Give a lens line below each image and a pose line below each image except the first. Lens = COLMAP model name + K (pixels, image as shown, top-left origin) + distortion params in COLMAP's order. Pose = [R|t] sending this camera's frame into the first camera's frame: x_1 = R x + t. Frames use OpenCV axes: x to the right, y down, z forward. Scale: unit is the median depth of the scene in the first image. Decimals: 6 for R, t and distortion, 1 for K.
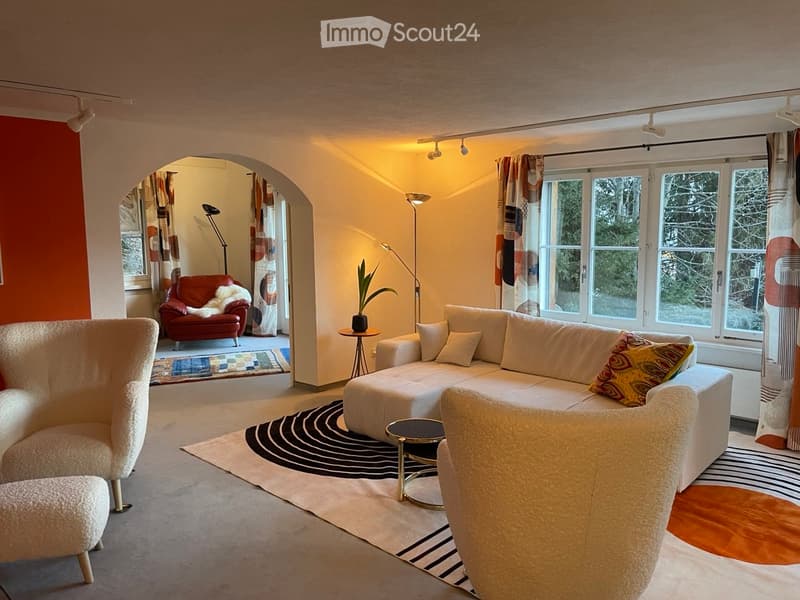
lens RADIAL K [[610.3, 0, 401.5], [0, 610.3, 296.7], [0, 0, 1]] dist [0.069569, -0.018055]
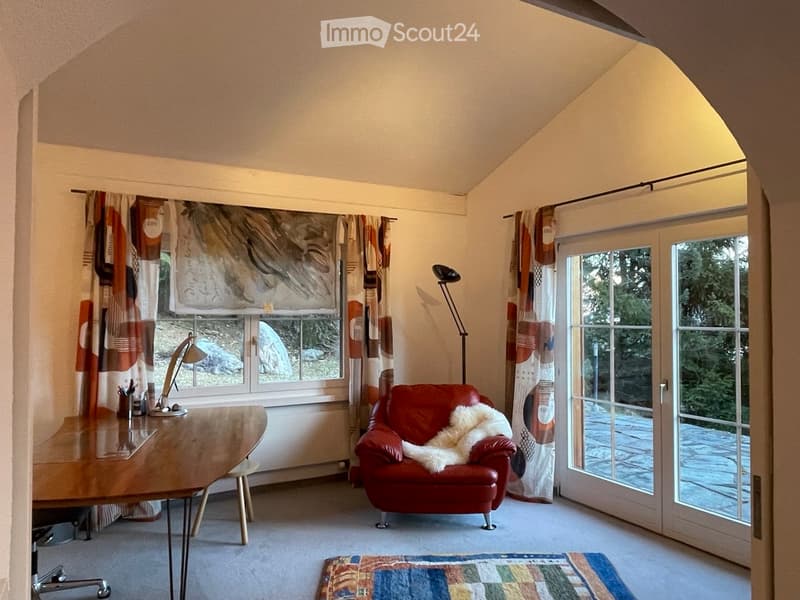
lens RADIAL K [[569.1, 0, 398.5], [0, 569.1, 304.4], [0, 0, 1]] dist [0.059449, -0.000849]
pose [[0.948188, 0.002703, -0.317699, -0.176264], [-0.044944, 0.991049, -0.125706, -0.040132], [0.314515, 0.133472, 0.939822, 0.464536]]
